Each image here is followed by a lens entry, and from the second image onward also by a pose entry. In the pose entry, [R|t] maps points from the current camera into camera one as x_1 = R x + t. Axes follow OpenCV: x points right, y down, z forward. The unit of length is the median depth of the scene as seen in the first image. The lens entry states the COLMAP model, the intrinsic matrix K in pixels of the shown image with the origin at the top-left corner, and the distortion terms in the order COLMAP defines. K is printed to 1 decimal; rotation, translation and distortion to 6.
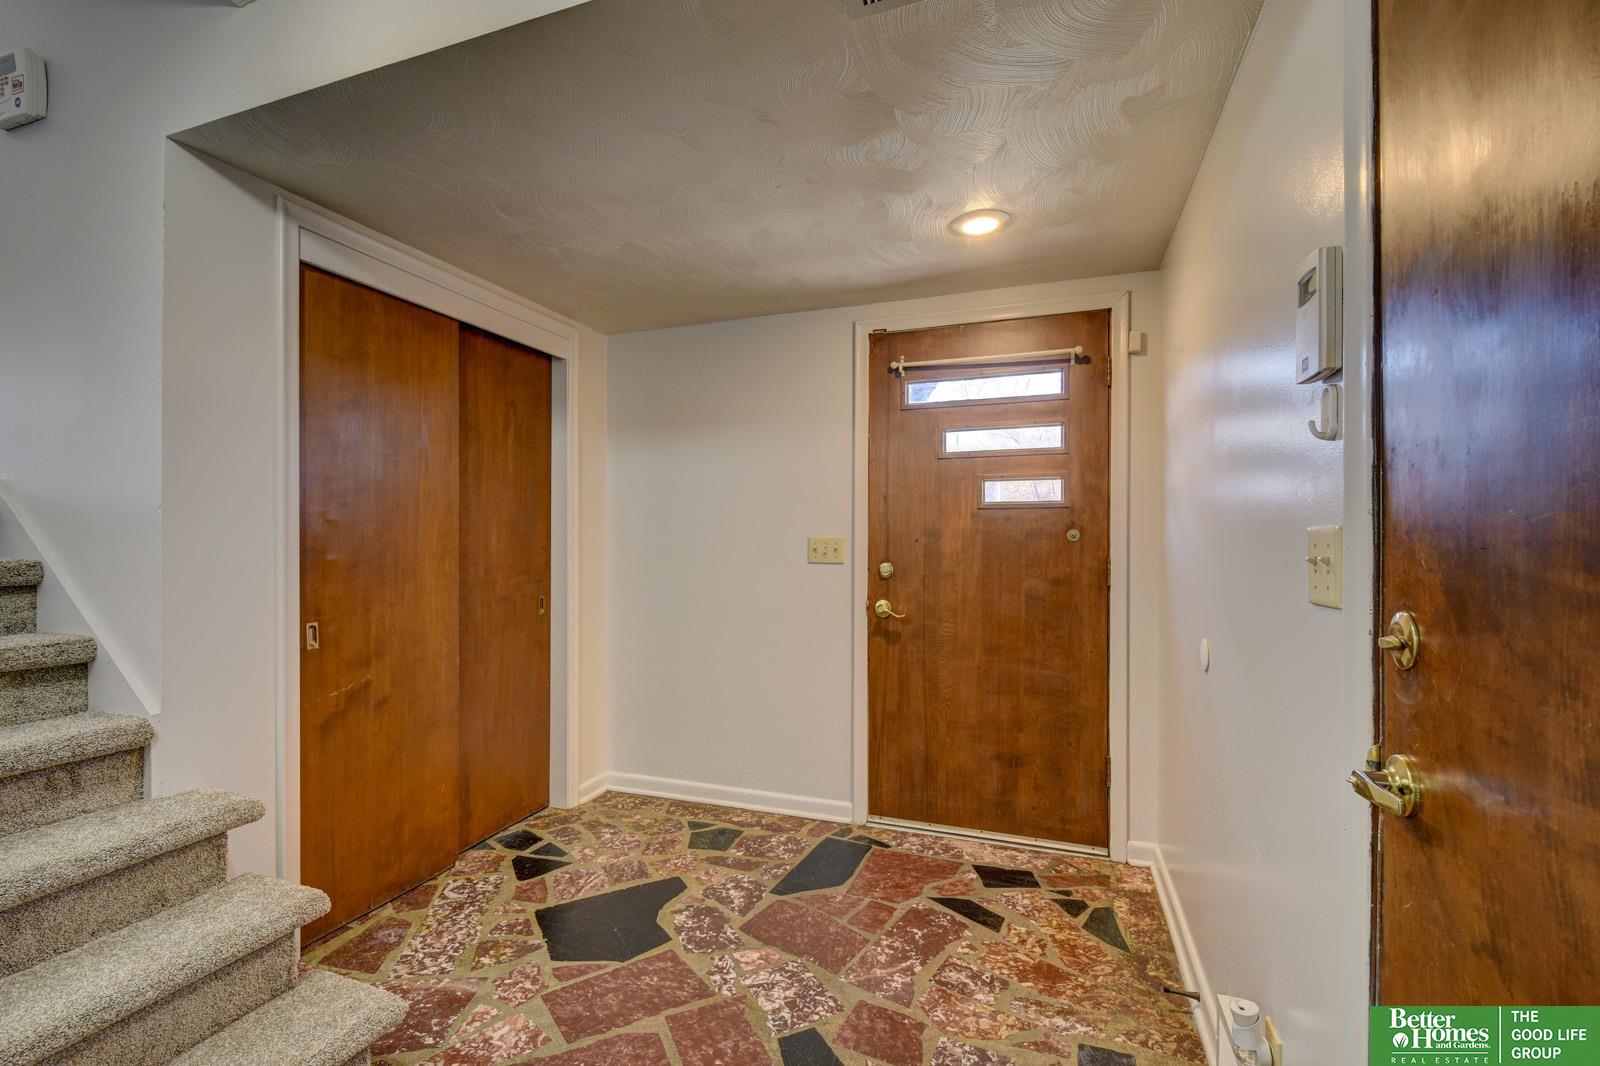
lens RADIAL K [[712.1, 0, 792.4], [0, 712.1, 541.5], [0, 0, 1]] dist [0.001545, -0.004654]
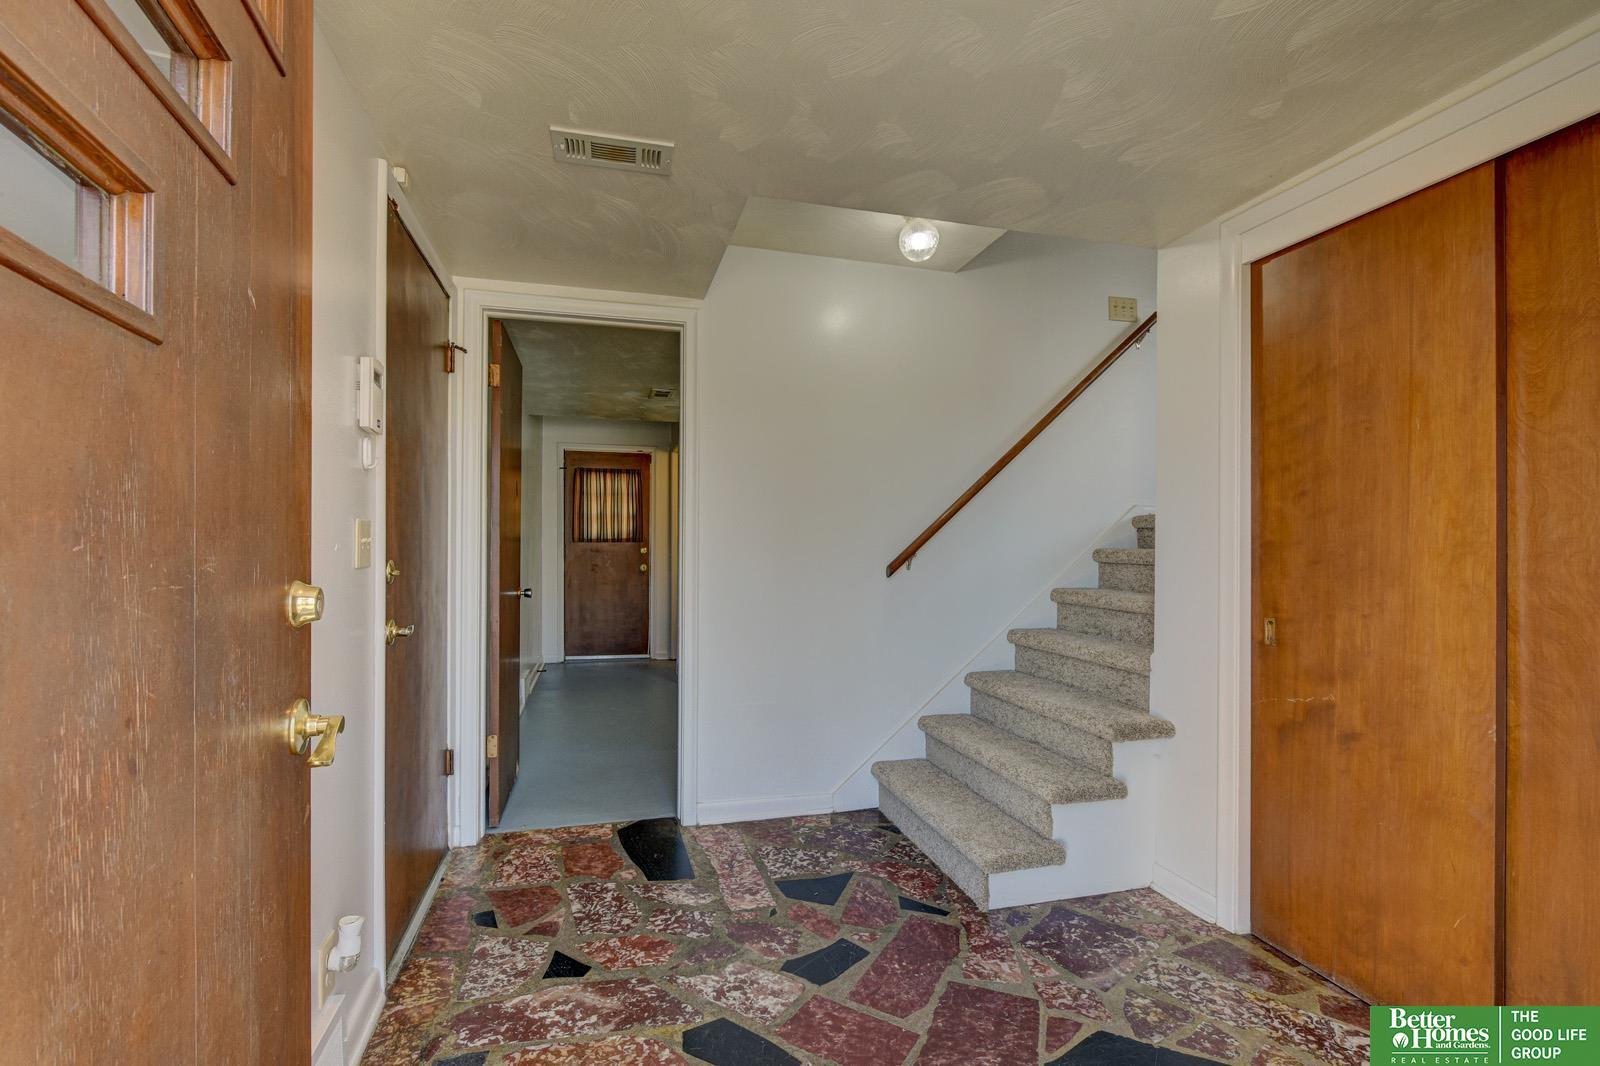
lens RADIAL K [[712.1, 0, 792.4], [0, 712.1, 541.5], [0, 0, 1]] dist [0.001545, -0.004654]
pose [[-0.817632, -0.006076, -0.575709, 0.398823], [-0.003740, 0.999979, -0.005241, 0.014827], [0.575729, -0.002132, -0.817638, 1.319270]]
